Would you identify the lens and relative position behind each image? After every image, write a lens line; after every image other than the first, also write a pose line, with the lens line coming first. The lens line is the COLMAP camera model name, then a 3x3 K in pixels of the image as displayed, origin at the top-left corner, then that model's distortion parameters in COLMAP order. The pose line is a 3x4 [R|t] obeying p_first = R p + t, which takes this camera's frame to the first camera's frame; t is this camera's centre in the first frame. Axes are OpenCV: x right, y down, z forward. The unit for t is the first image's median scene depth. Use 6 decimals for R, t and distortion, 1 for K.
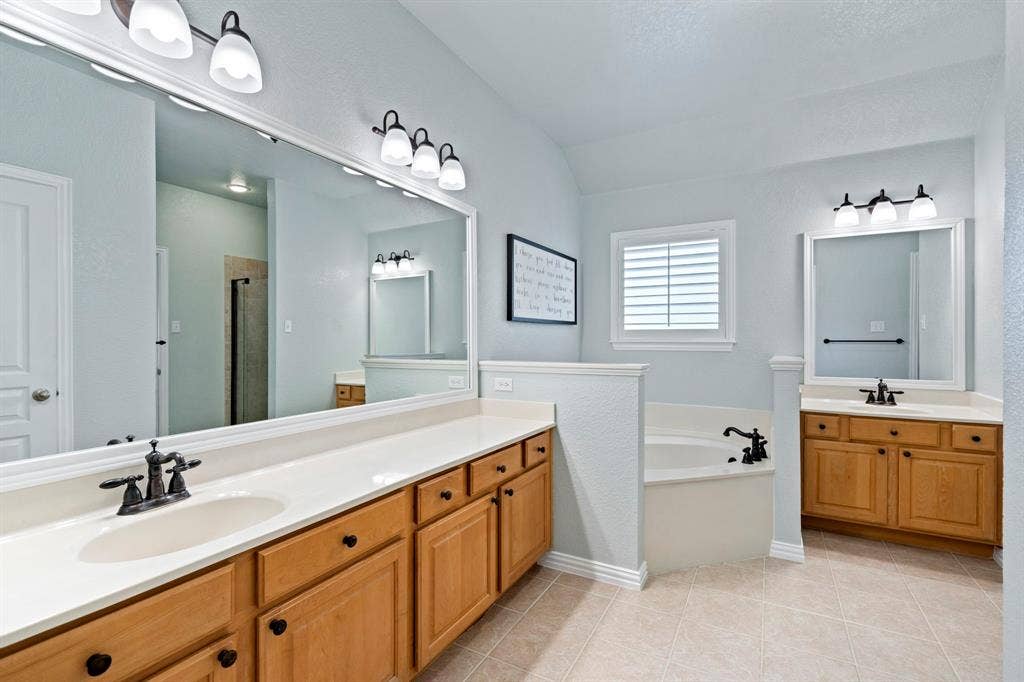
lens RADIAL K [[467.5, 0, 511.3], [0, 467.5, 338.5], [0, 0, 1]] dist [-0.003605, 0.001858]
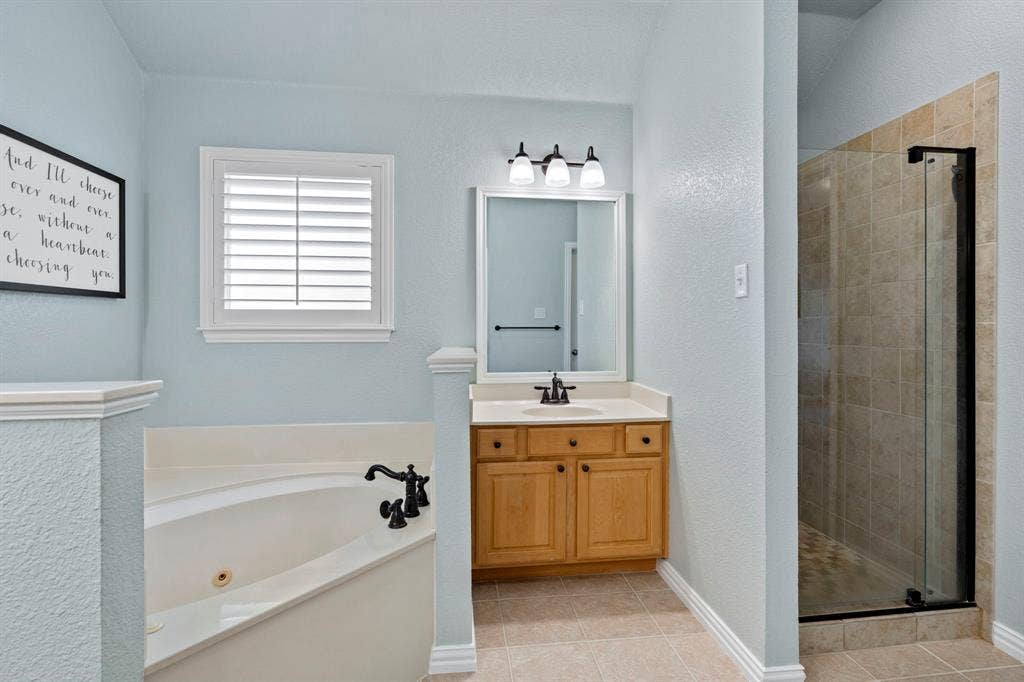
lens RADIAL K [[467.5, 0, 512.5], [0, 467.5, 332.7], [0, 0, 1]] dist [-0.003605, 0.001858]
pose [[0.804715, -0.007198, 0.593618, 0.246360], [-0.000756, 0.999913, 0.013149, 0.004628], [-0.593661, -0.011030, 0.804640, 0.389673]]
